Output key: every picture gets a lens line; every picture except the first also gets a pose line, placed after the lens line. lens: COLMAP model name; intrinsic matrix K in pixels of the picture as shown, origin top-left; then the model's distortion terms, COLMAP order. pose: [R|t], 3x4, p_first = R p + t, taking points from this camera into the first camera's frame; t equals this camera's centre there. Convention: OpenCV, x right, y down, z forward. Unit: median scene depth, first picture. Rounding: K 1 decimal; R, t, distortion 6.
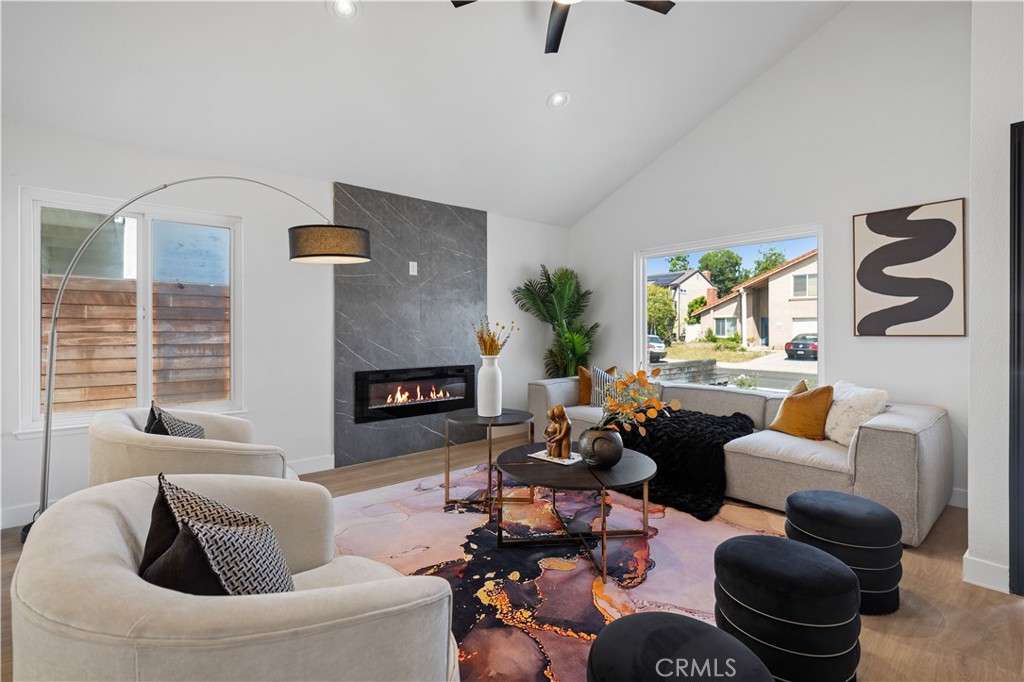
lens RADIAL K [[458.7, 0, 500.7], [0, 458.7, 329.8], [0, 0, 1]] dist [0.000912, -0.000070]
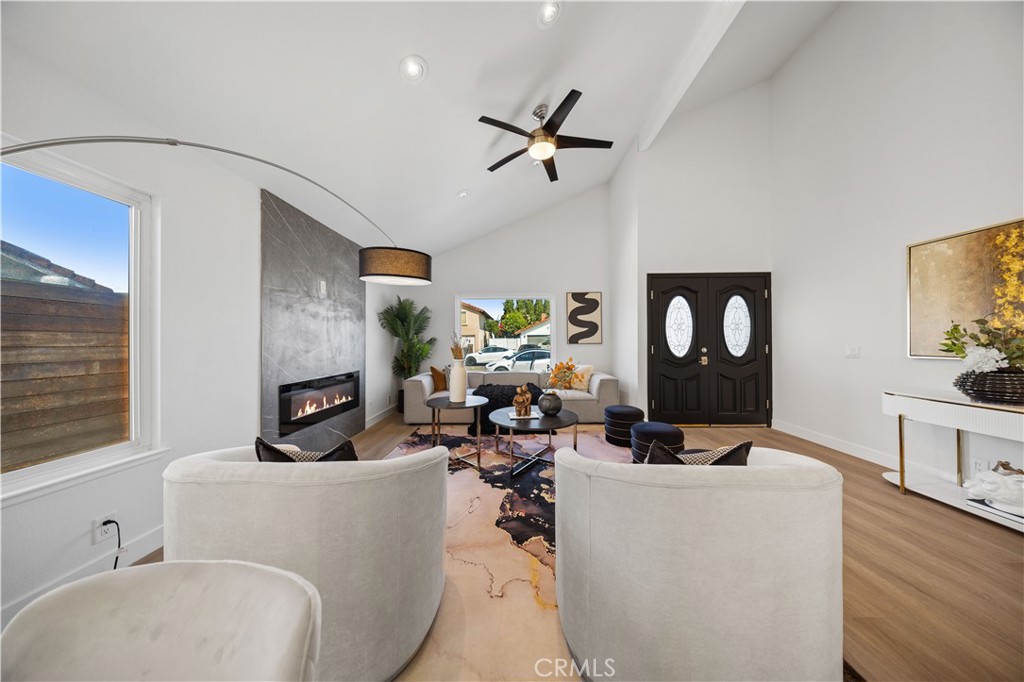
lens RADIAL K [[297.8, 0, 512.8], [0, 297.8, 337.3], [0, 0, 1]] dist [0.000568, -0.000018]
pose [[0.642891, 0.008131, 0.765915, -0.627813], [0.006000, 0.999860, -0.015650, 0.001813], [-0.765935, 0.014657, 0.642751, 0.262654]]
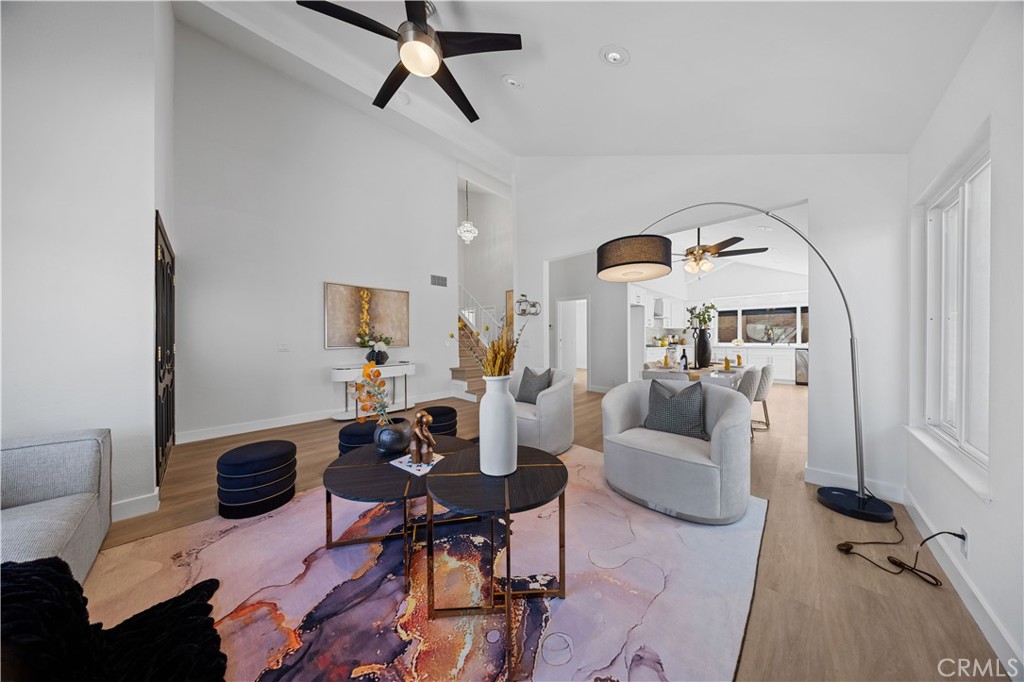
lens RADIAL K [[297.8, 0, 512.8], [0, 297.8, 337.3], [0, 0, 1]] dist [0.000568, -0.000018]
pose [[-0.990950, 0.003679, -0.134182, 0.011709], [0.003343, 0.999991, 0.002727, -0.000760], [0.134191, 0.002254, -0.990953, 1.406935]]
